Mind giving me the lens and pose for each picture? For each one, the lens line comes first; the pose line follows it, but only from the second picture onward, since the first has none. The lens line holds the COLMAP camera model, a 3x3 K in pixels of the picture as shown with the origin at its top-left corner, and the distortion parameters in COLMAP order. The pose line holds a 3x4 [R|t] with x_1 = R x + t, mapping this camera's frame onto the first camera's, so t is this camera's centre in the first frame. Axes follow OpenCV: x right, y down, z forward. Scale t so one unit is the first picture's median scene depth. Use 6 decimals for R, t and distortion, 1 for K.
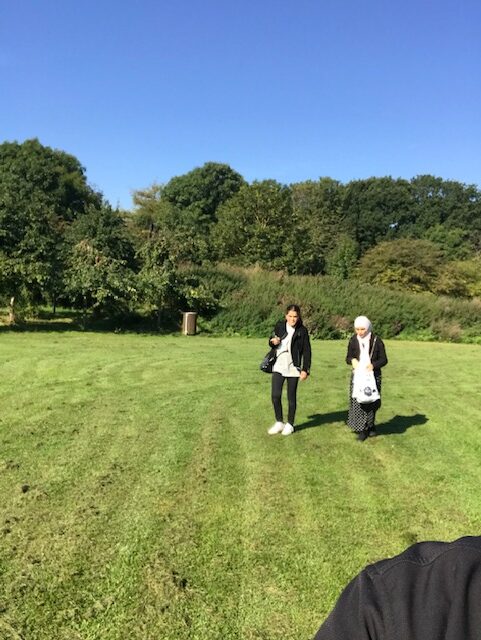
lens RADIAL K [[609.7, 0, 240.5], [0, 609.7, 320.0], [0, 0, 1]] dist [0.013016, 0.002717]
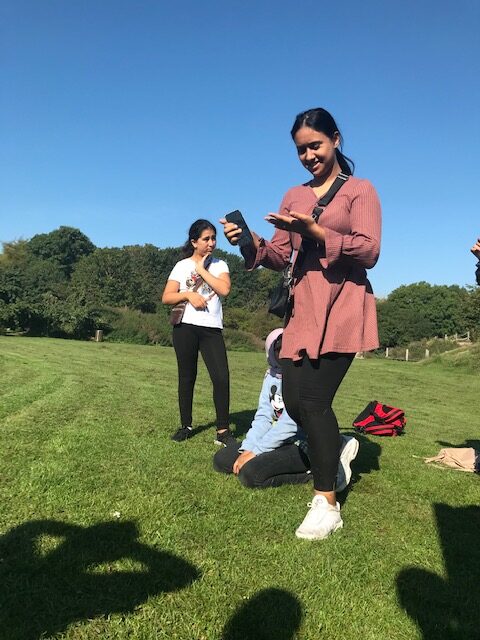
lens RADIAL K [[519.5, 0, 240.0], [0, 519.5, 320.0], [0, 0, 1]] dist [0.032221, -0.001291]
pose [[0.942350, 0.036118, 0.332673, -0.086082], [-0.016465, 0.997958, -0.061708, 0.020242], [-0.334223, 0.052673, 0.941021, -0.293158]]
